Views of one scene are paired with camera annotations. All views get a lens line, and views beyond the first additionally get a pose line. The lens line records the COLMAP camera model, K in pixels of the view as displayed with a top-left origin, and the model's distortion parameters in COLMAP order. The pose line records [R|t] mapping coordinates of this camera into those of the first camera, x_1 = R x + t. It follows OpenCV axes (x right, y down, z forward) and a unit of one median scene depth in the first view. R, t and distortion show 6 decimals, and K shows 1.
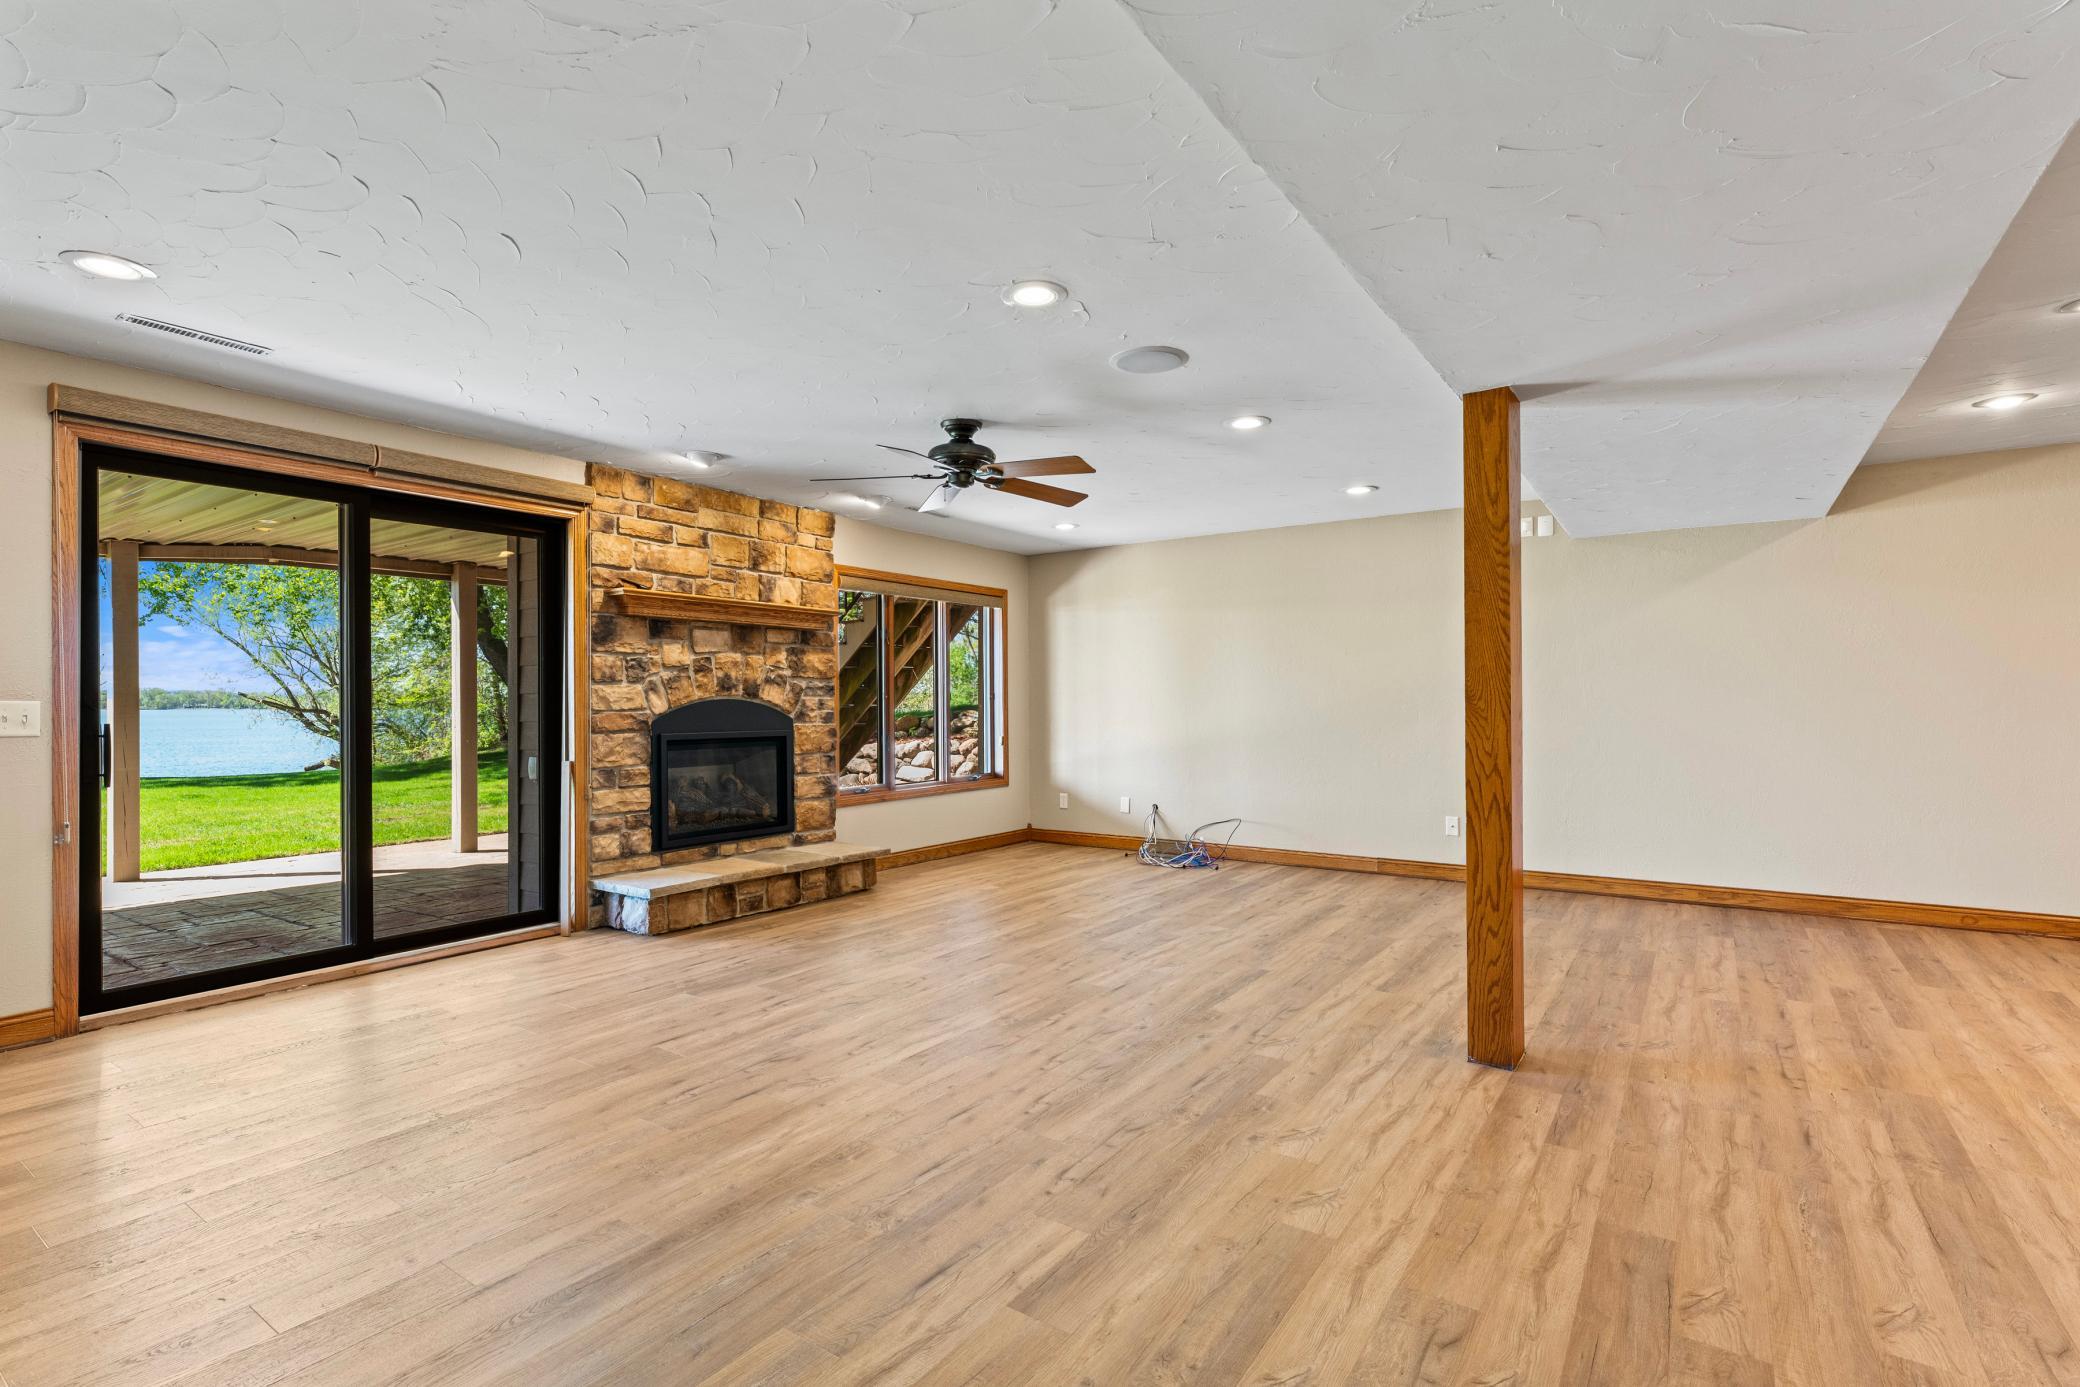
lens RADIAL K [[1007.2, 0, 1029.3], [0, 1007.2, 703.8], [0, 0, 1]] dist [-0.001589, -0.000128]
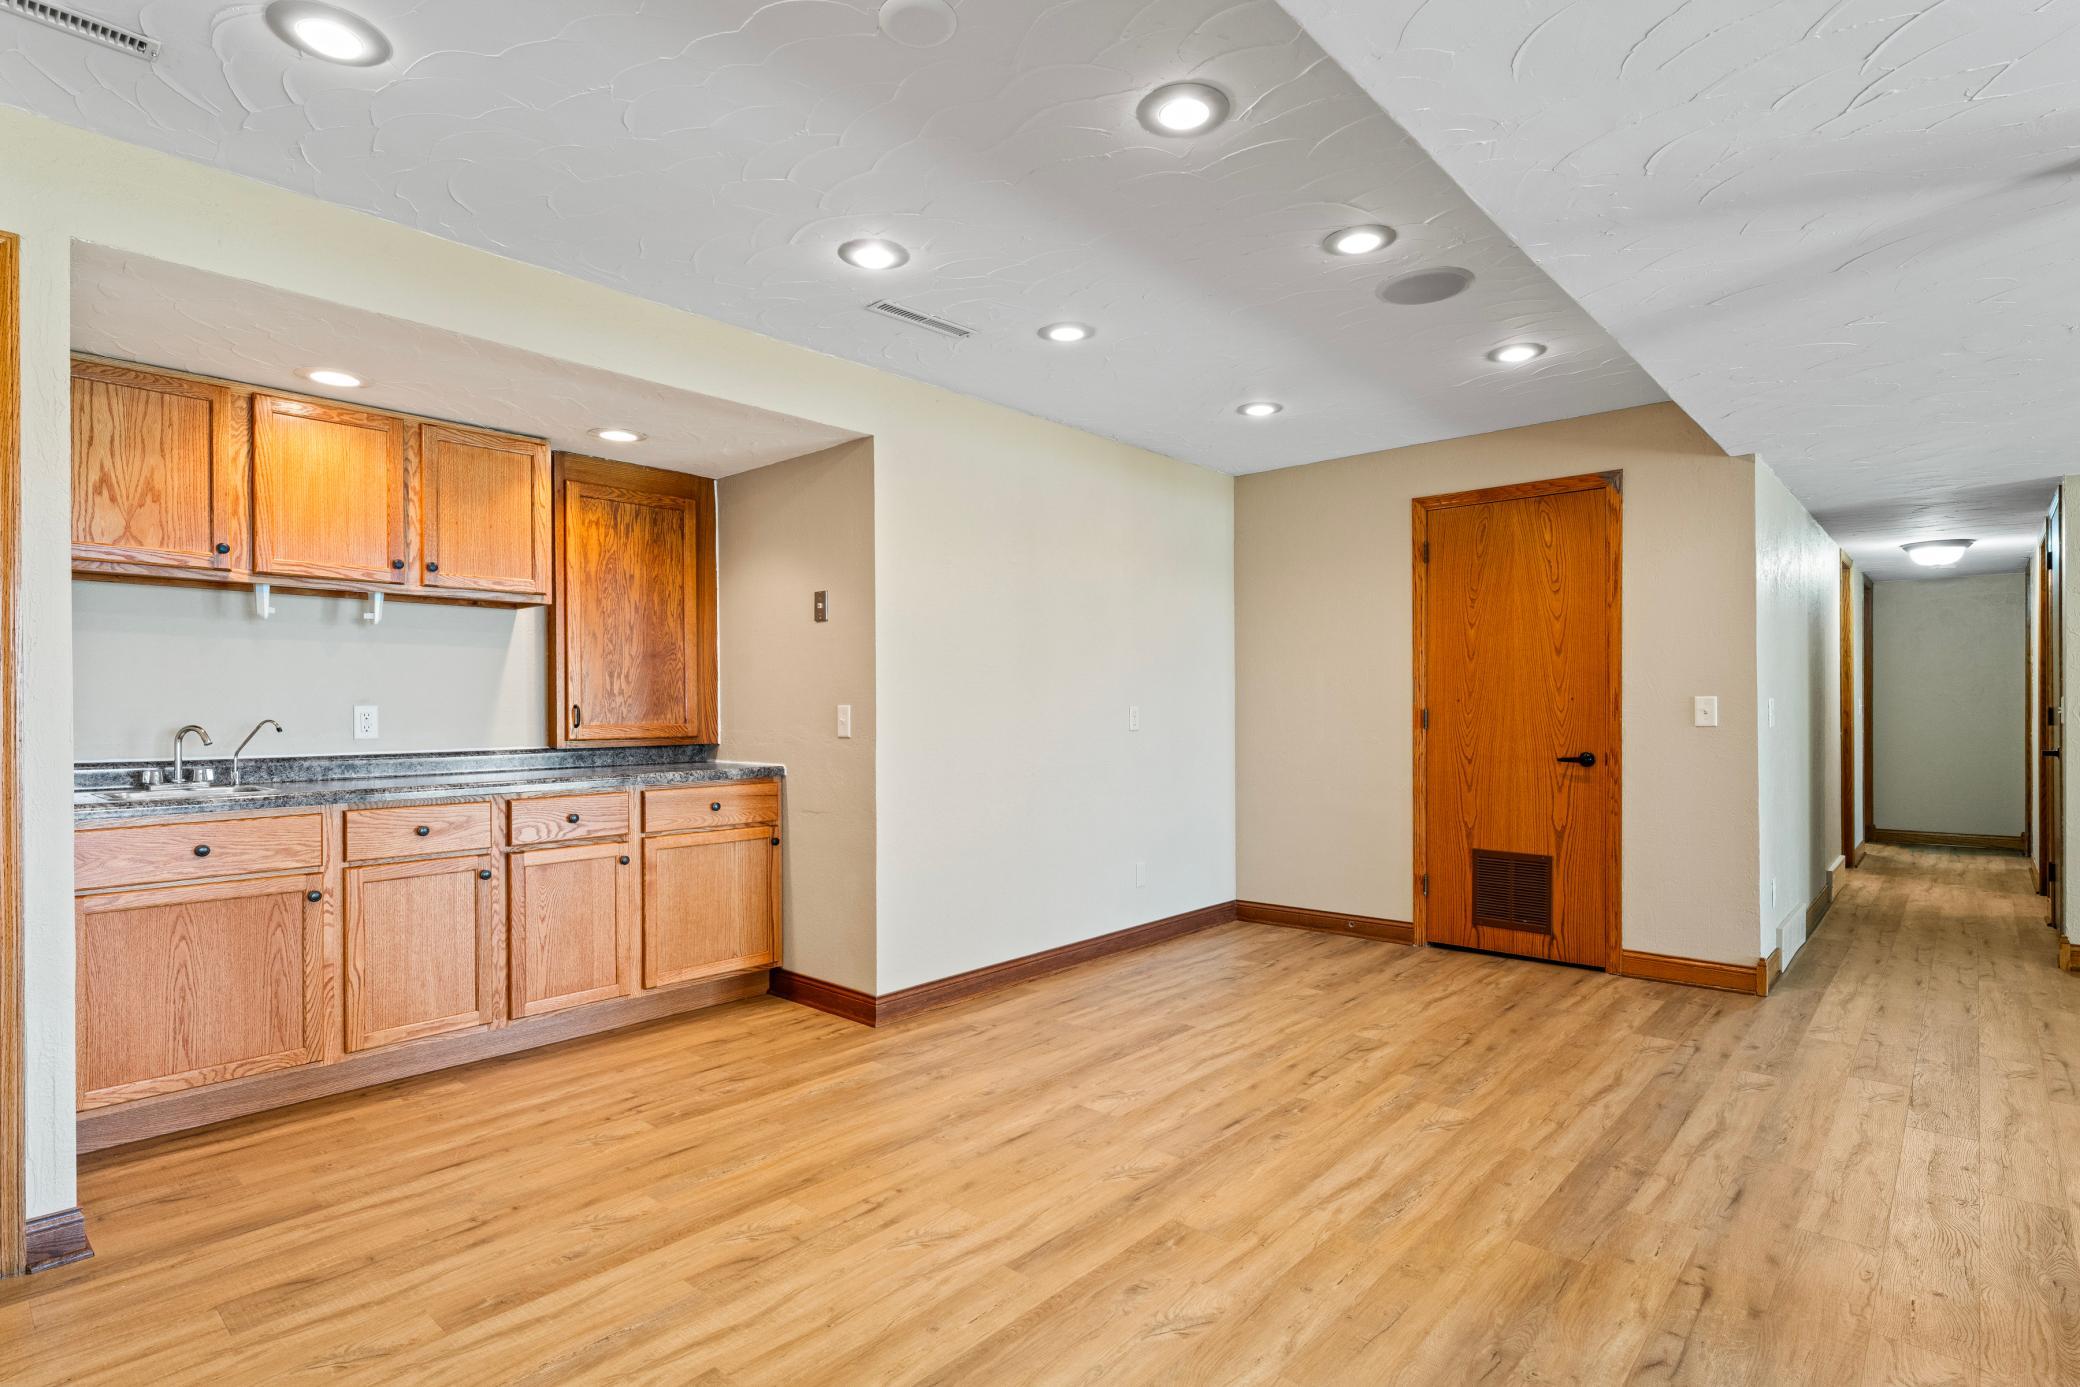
lens RADIAL K [[1050.8, 0, 1044.3], [0, 1050.8, 716.6], [0, 0, 1]] dist [-0.001794, 0.000966]
pose [[-0.991378, 0.003612, 0.130986, 0.642712], [0.005421, 0.999895, 0.013450, -0.003221], [-0.130924, 0.014045, -0.991293, 1.018566]]
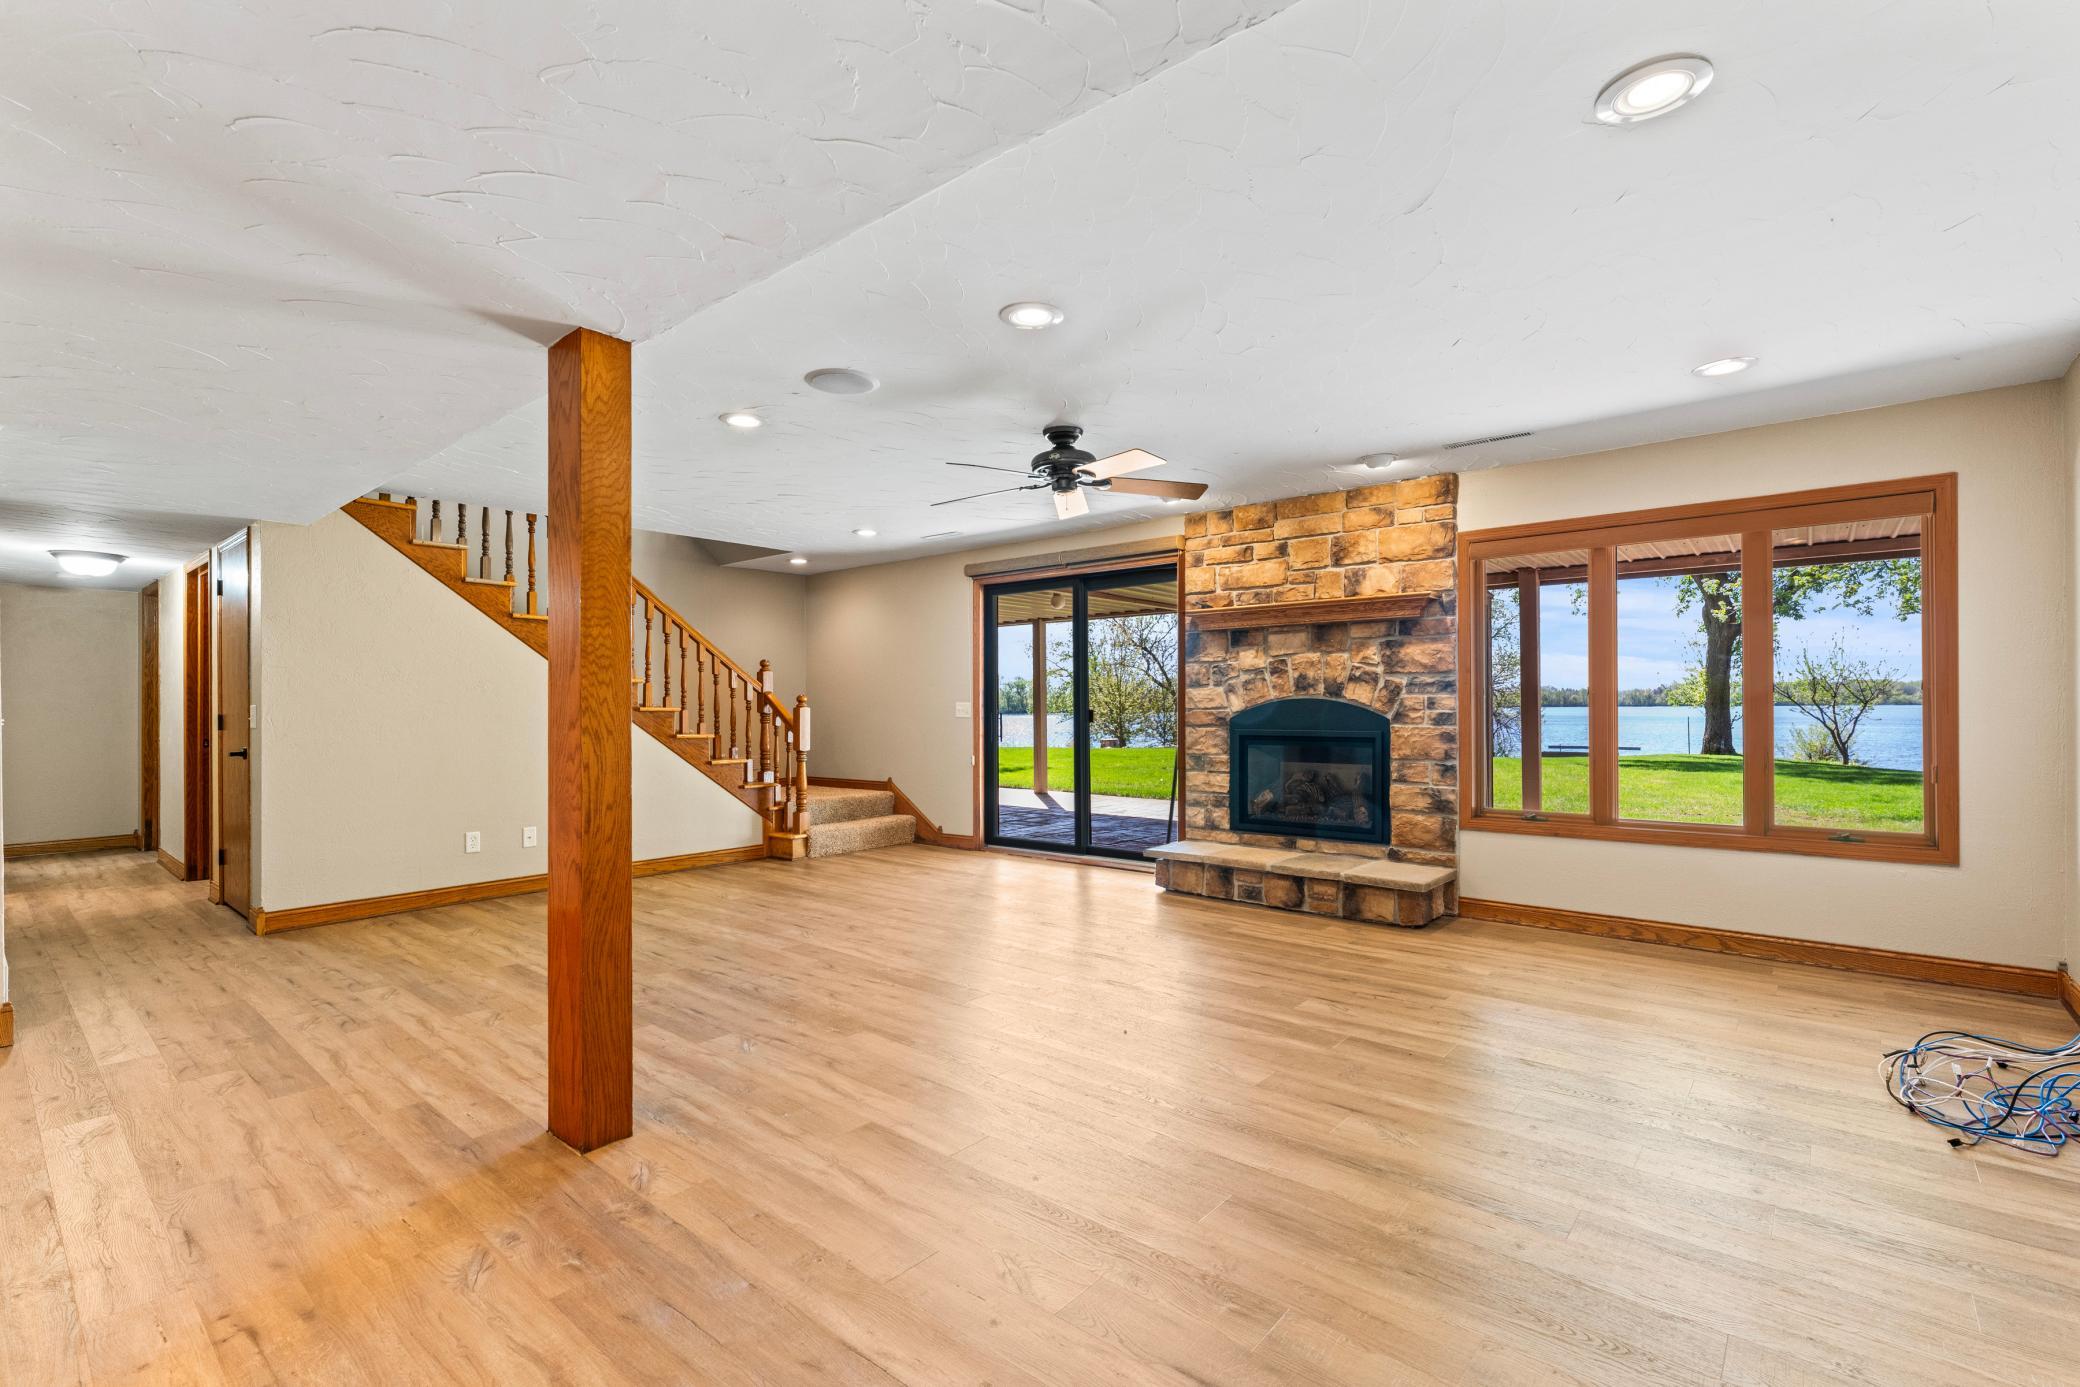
lens RADIAL K [[942.9, 0, 1037.0], [0, 942.9, 703.9], [0, 0, 1]] dist [-0.000077, 0.000996]
pose [[-0.119828, 0.003280, -0.992789, 0.747534], [0.004737, 0.999985, 0.002733, -0.003201], [0.992783, -0.004375, -0.119842, 0.915931]]
